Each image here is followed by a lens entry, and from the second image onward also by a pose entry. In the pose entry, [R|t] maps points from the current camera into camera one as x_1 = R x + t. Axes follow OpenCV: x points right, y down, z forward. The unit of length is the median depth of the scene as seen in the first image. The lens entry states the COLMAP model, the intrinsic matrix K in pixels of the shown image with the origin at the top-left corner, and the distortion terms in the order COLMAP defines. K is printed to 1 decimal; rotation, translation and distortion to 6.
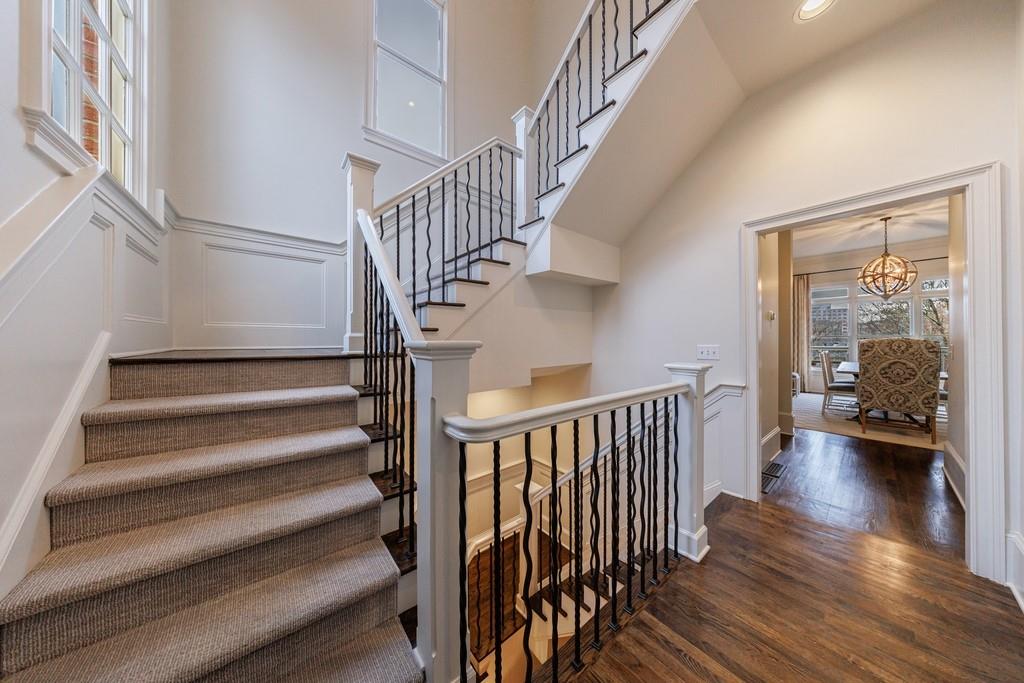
lens RADIAL K [[303.8, 0, 512.7], [0, 303.8, 345.1], [0, 0, 1]] dist [-0.006025, -0.000115]
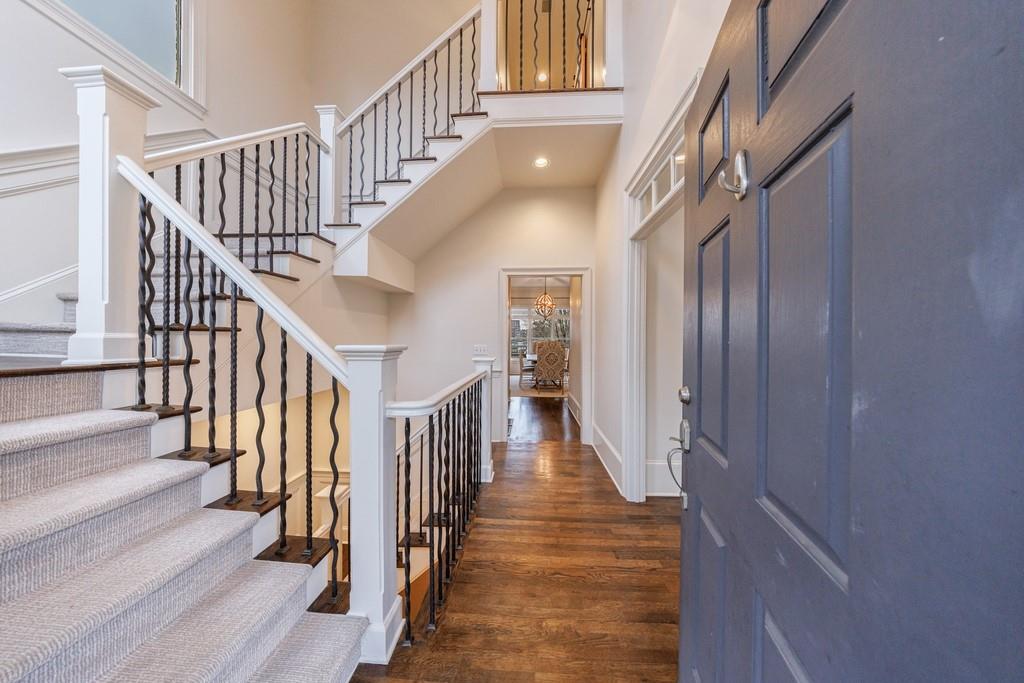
lens RADIAL K [[303.8, 0, 512.7], [0, 303.8, 345.1], [0, 0, 1]] dist [-0.006025, -0.000115]
pose [[0.671492, -0.008198, 0.740966, -0.307543], [0.005960, 0.999966, 0.005661, -0.006406], [-0.740987, 0.000615, 0.671519, -0.095116]]
